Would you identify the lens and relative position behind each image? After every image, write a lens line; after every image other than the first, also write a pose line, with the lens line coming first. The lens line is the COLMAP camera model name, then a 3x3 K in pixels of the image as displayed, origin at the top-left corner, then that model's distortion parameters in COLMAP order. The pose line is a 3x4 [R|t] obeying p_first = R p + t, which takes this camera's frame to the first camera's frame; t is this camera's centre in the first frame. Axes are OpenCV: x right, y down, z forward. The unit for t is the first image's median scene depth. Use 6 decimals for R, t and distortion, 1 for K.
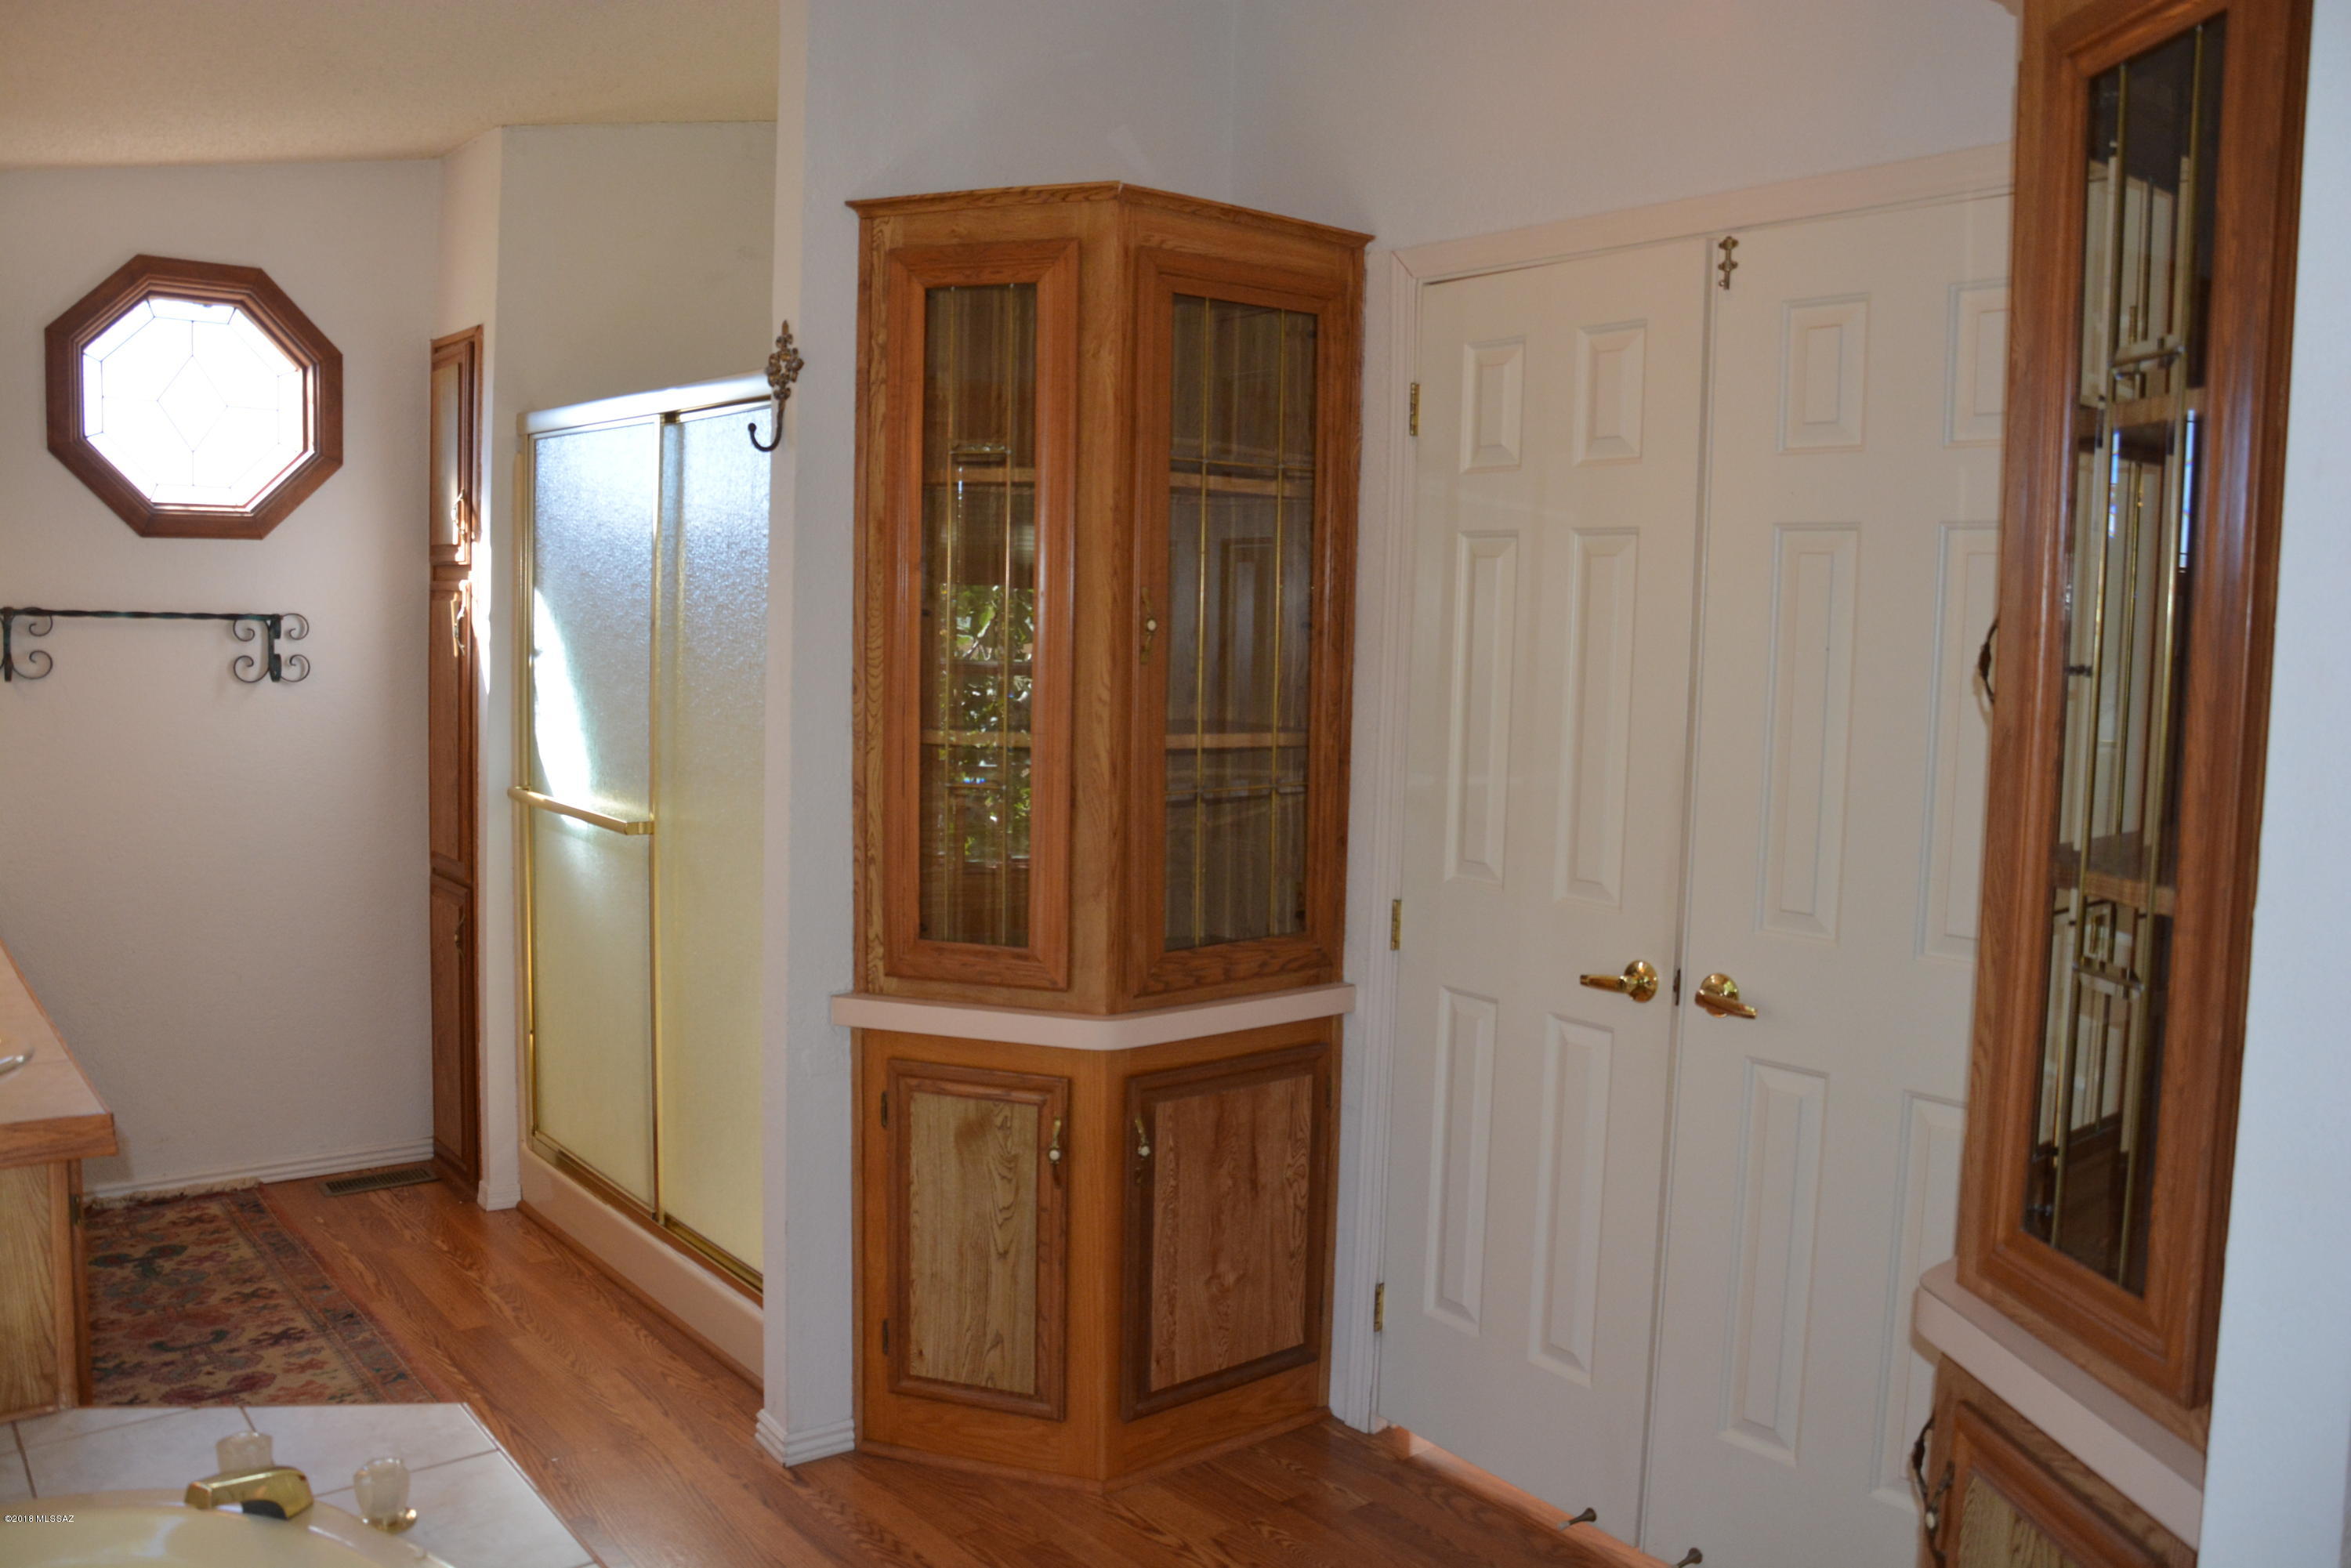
lens RADIAL K [[1826.3, 0, 1175.5], [0, 1826.3, 784.0], [0, 0, 1]] dist [-0.163537, 0.129530]
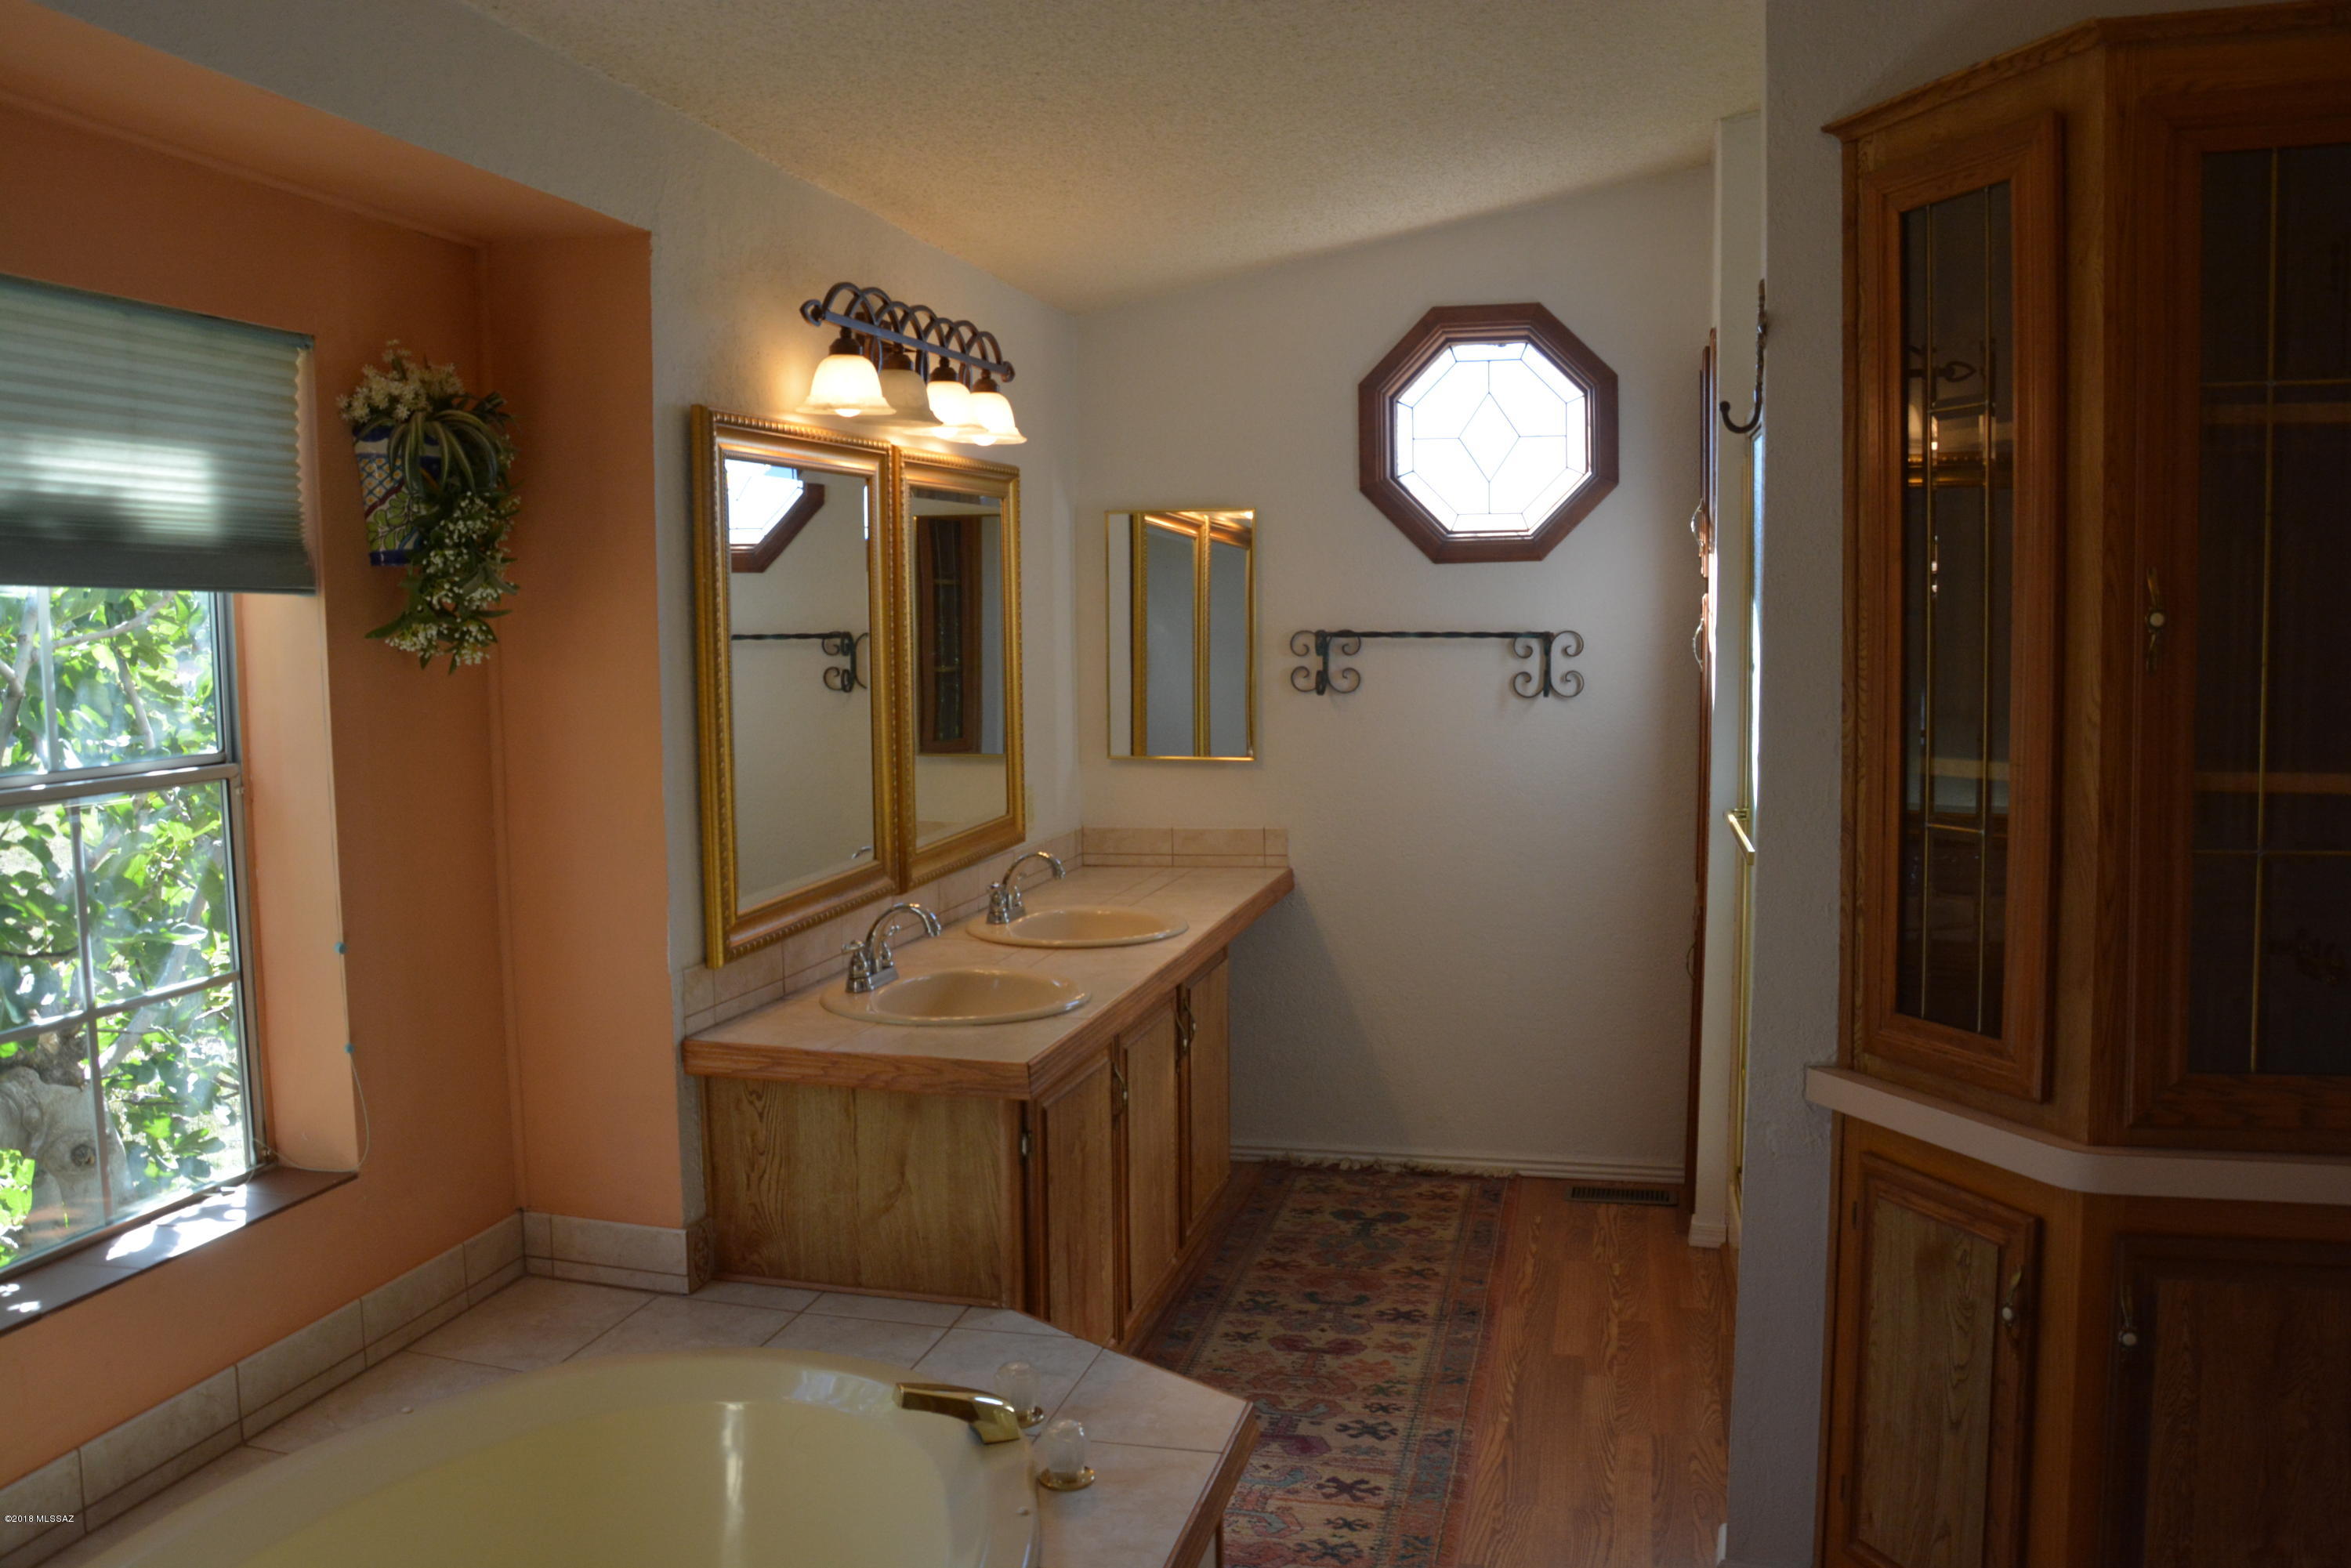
lens RADIAL K [[1826.3, 0, 1175.5], [0, 1826.3, 784.0], [0, 0, 1]] dist [-0.163537, 0.129530]
pose [[0.605624, 0.036644, -0.794907, 0.251990], [-0.048287, 0.998791, 0.009253, -0.007597], [0.794285, 0.032780, 0.606661, 0.218849]]
